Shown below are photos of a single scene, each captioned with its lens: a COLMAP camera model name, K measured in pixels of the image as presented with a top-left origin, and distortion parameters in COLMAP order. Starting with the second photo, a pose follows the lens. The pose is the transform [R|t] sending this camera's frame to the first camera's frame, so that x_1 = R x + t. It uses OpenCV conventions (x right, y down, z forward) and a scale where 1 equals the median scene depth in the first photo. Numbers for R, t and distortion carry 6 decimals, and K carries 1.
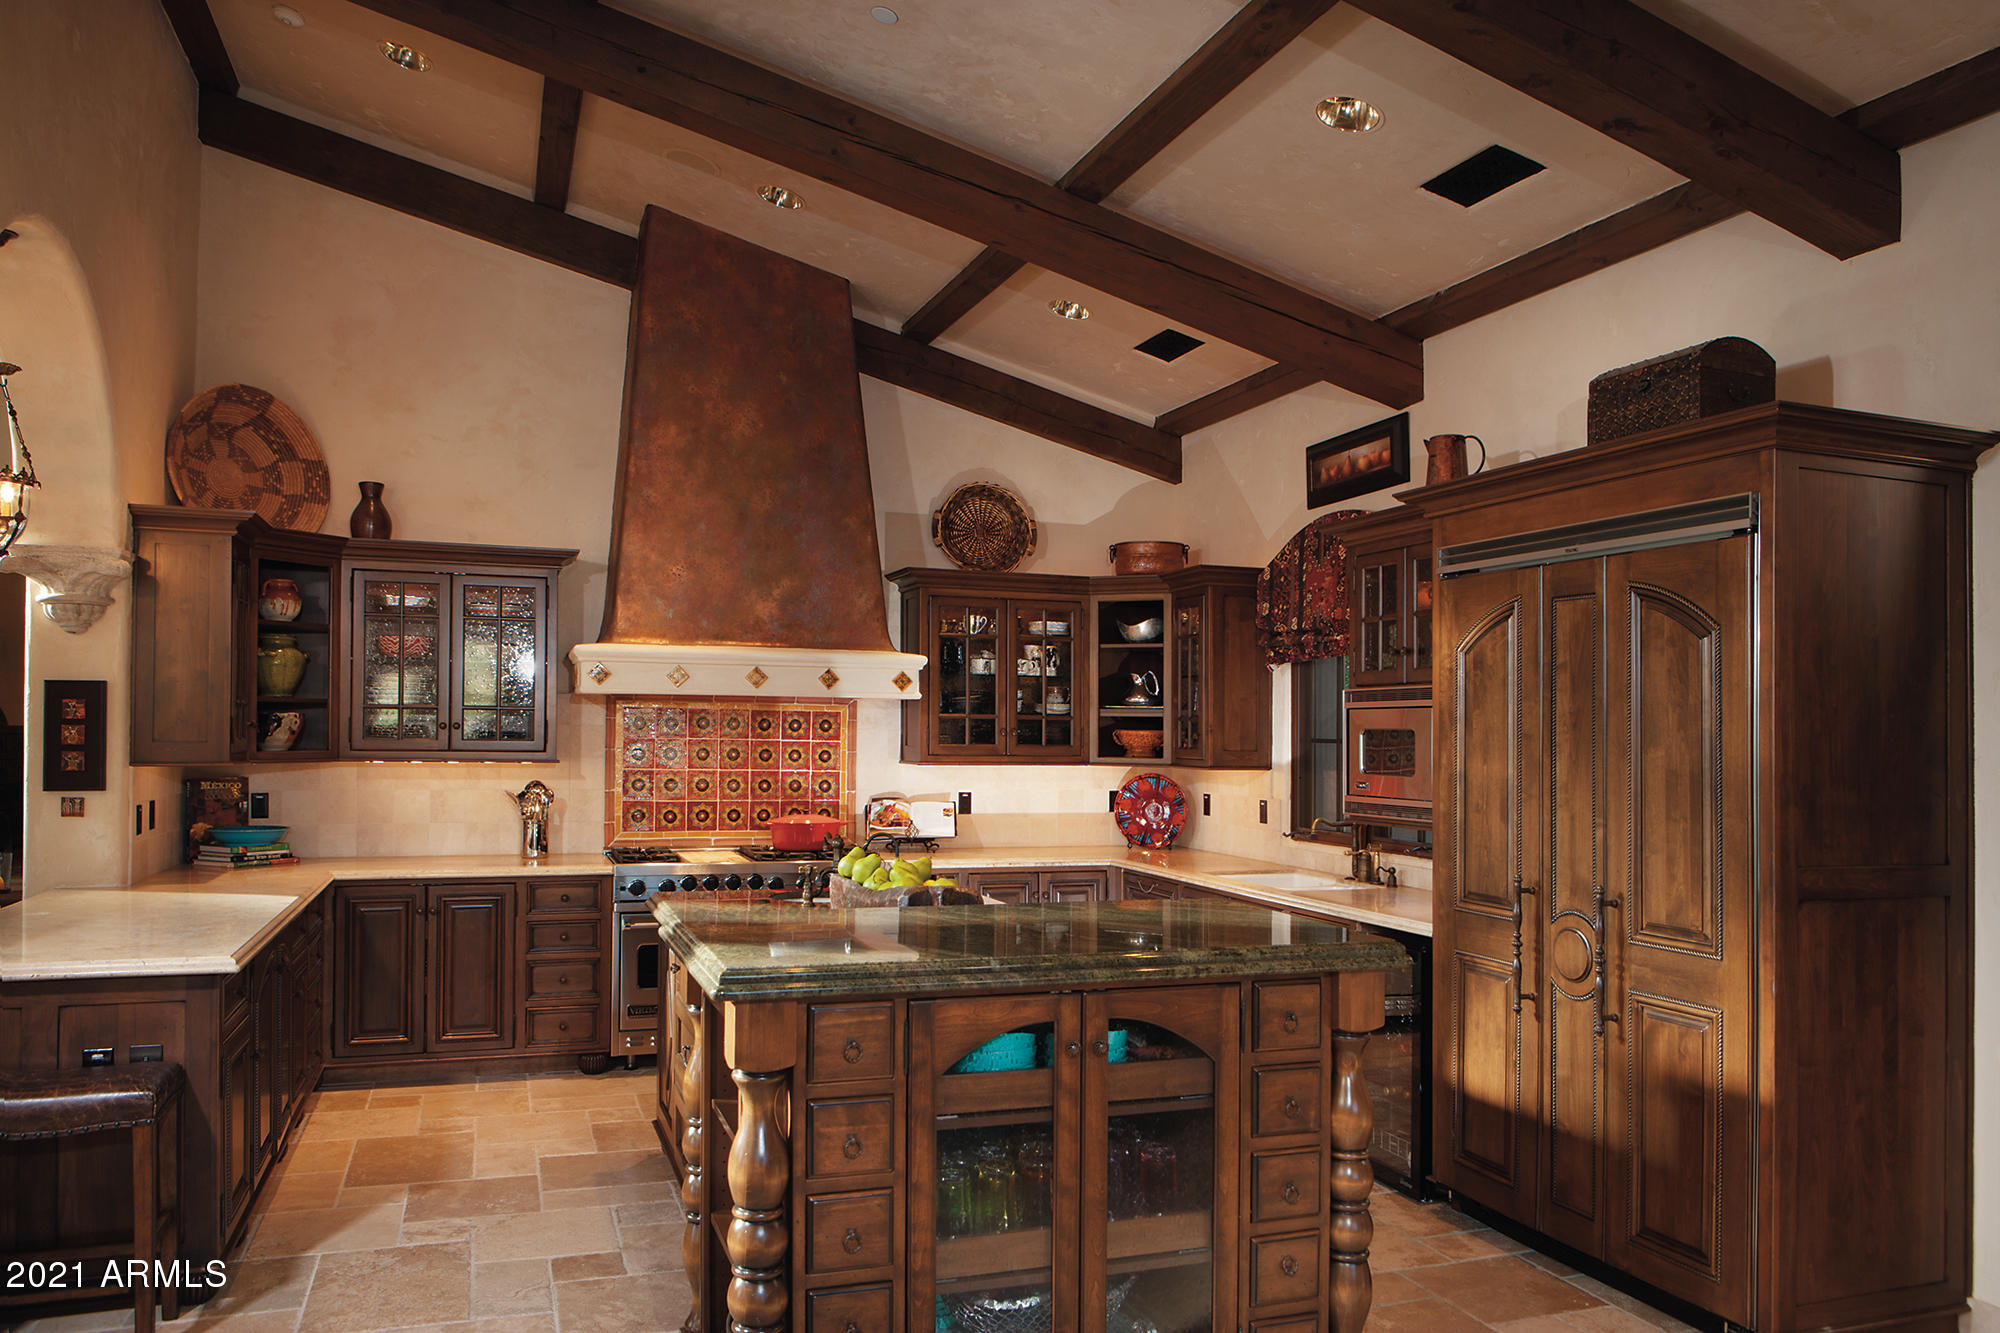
lens RADIAL K [[1486.0, 0, 1001.5], [0, 1486.0, 667.5], [0, 0, 1]] dist [-0.019936, 0.003705]
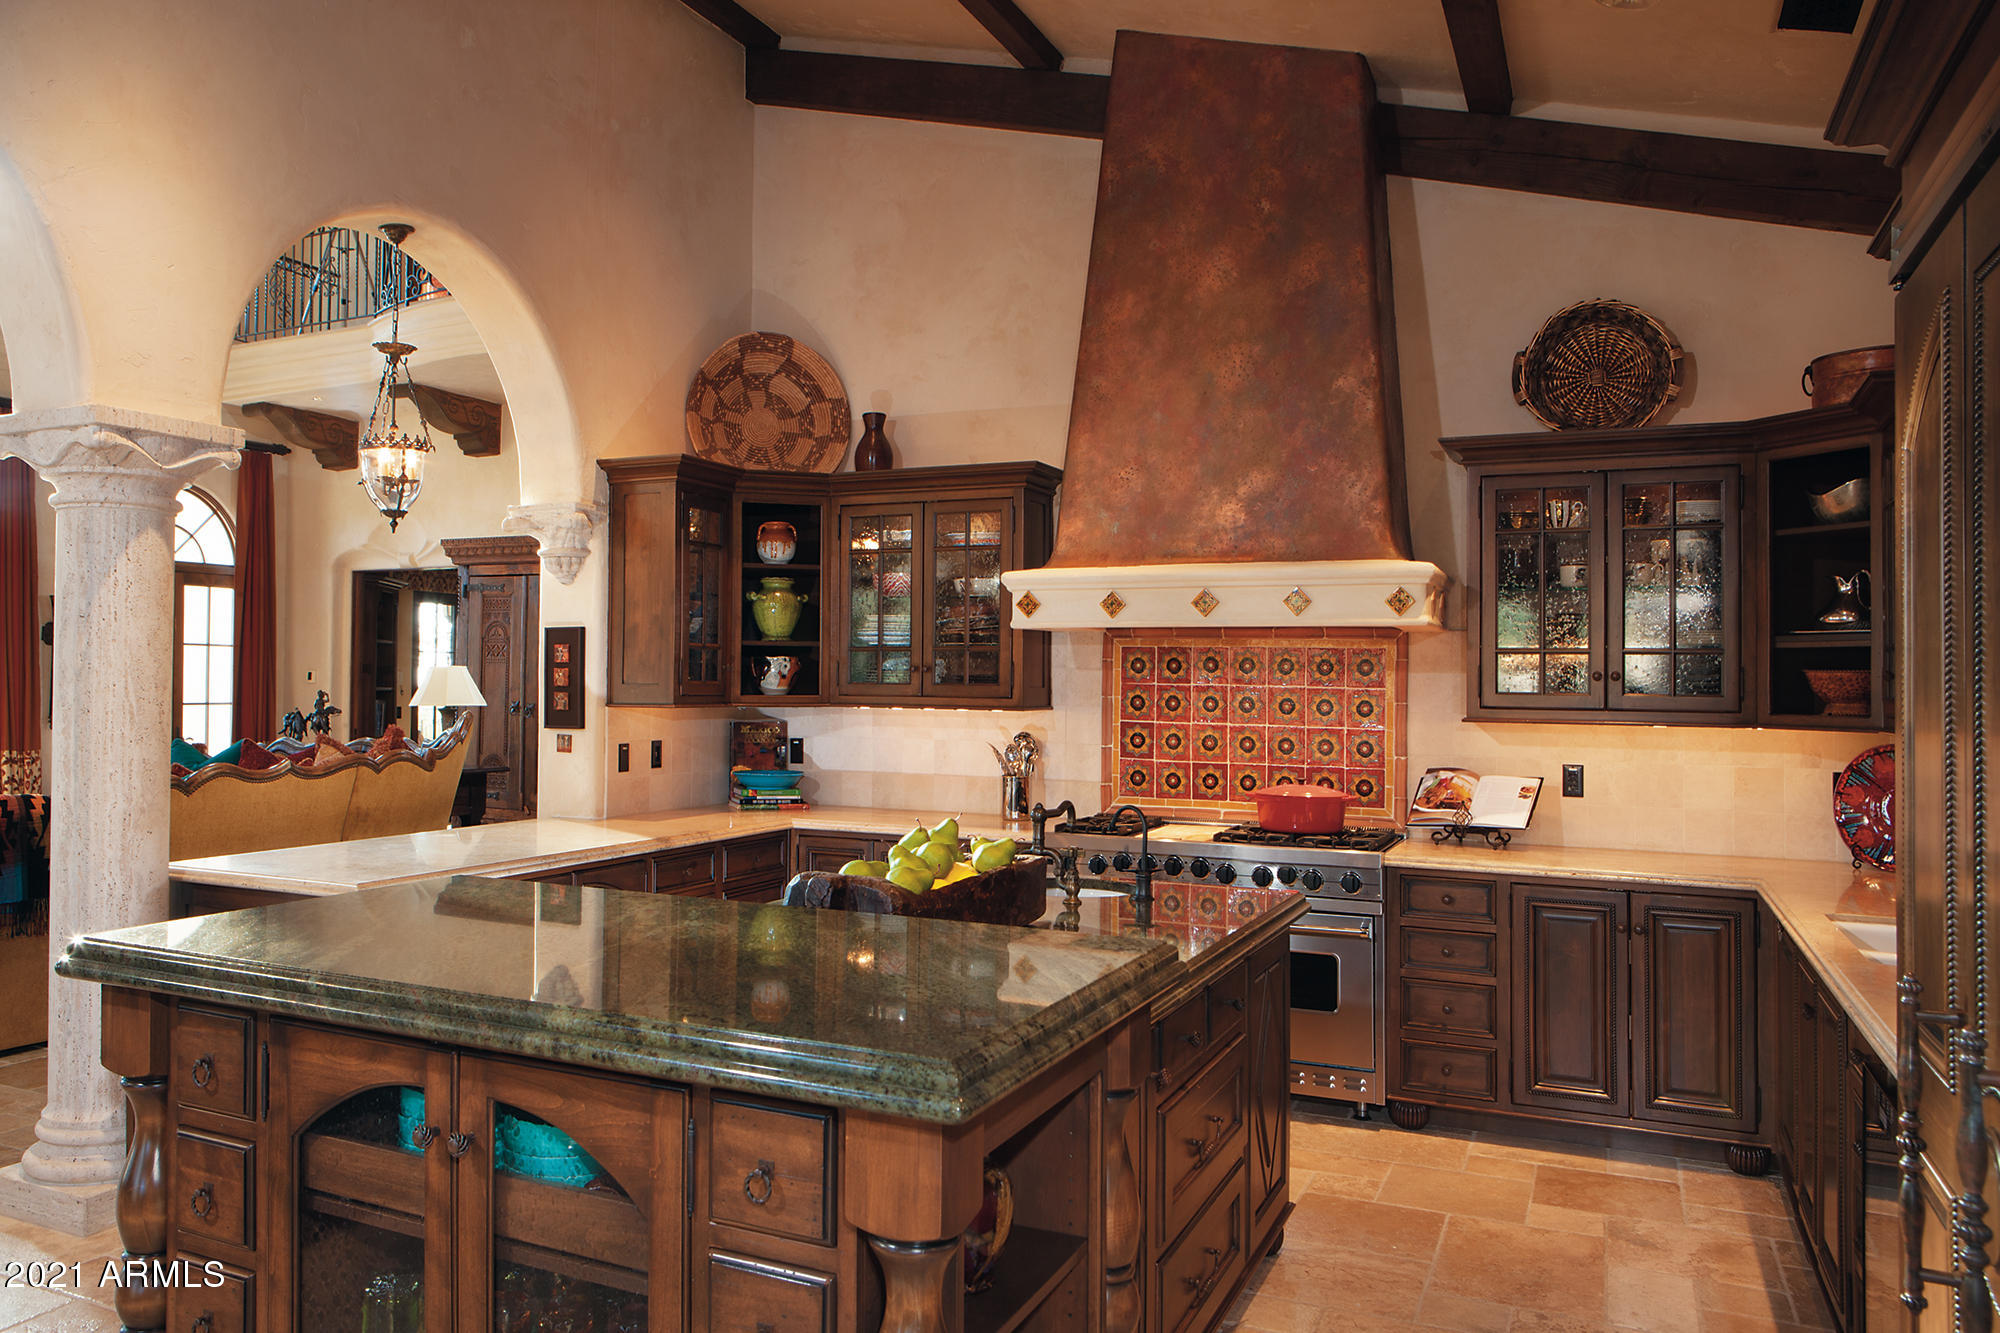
lens RADIAL K [[1550.7, 0, 999.8], [0, 1550.7, 678.8], [0, 0, 1]] dist [-0.040904, 0.009927]
pose [[0.680839, -0.005823, -0.732410, 0.350320], [0.026257, 0.999520, 0.016462, 0.030088], [0.731962, -0.030439, 0.680665, 0.376747]]
